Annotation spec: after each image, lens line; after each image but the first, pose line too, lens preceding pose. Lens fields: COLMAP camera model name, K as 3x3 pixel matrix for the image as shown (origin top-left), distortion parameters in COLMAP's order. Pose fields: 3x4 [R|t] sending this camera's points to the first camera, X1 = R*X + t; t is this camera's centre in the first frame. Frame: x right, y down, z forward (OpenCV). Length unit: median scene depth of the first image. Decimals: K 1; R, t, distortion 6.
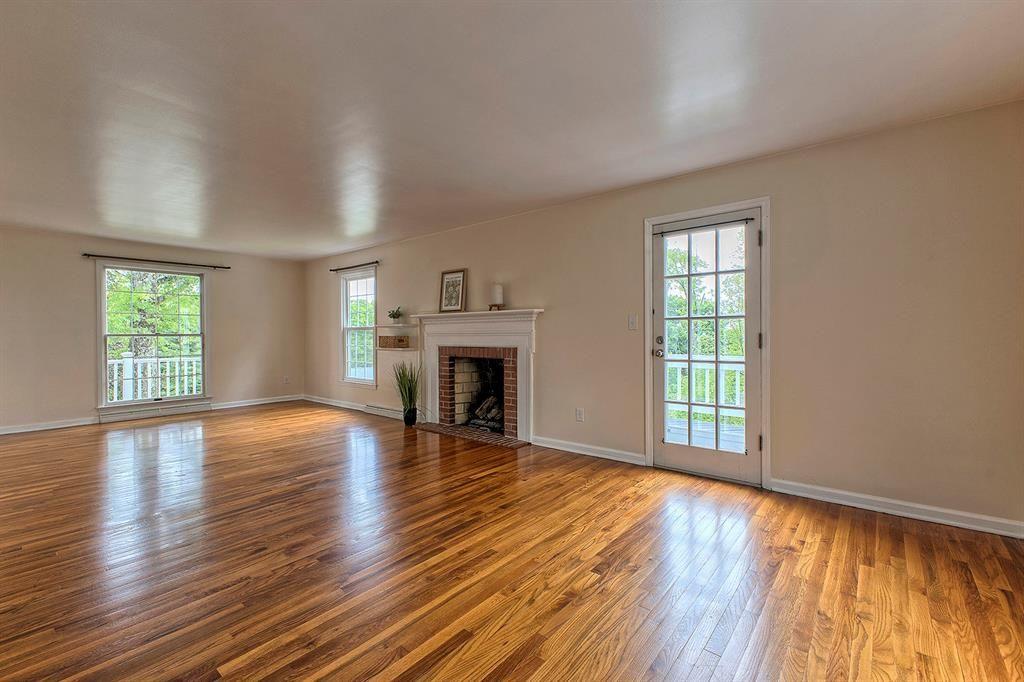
lens RADIAL K [[440.5, 0, 515.0], [0, 440.5, 337.6], [0, 0, 1]] dist [0.004949, 0.000065]
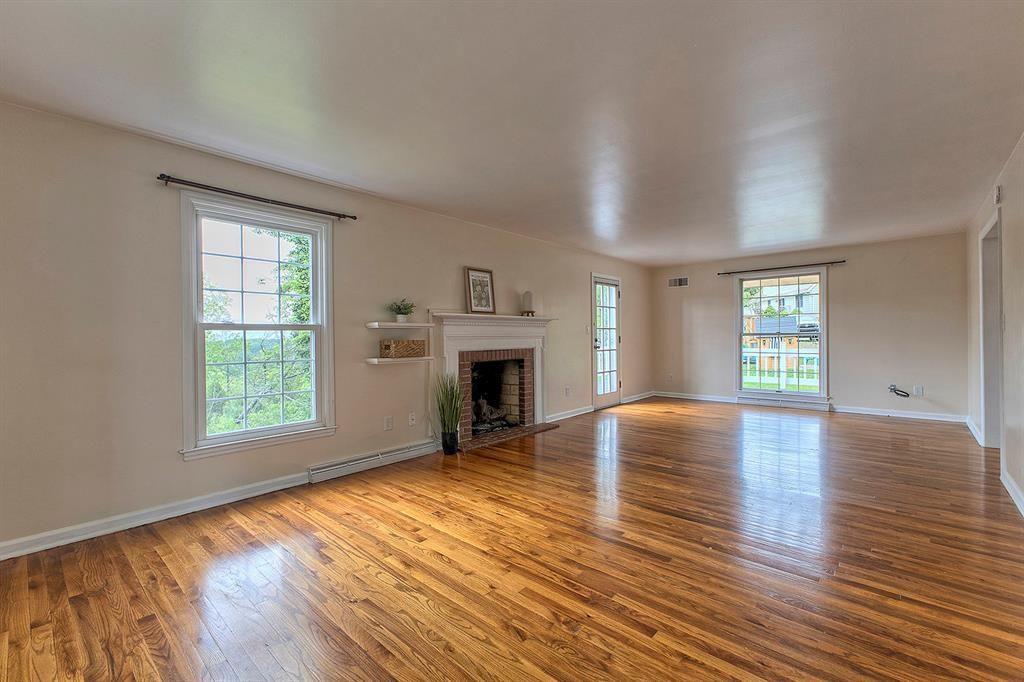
lens RADIAL K [[440.5, 0, 513.8], [0, 440.5, 338.5], [0, 0, 1]] dist [0.004949, 0.000065]
pose [[0.037444, -0.005888, 0.999281, -1.082422], [0.010213, 0.999933, 0.005509, -0.009638], [-0.999247, 0.010000, 0.037502, 0.908037]]
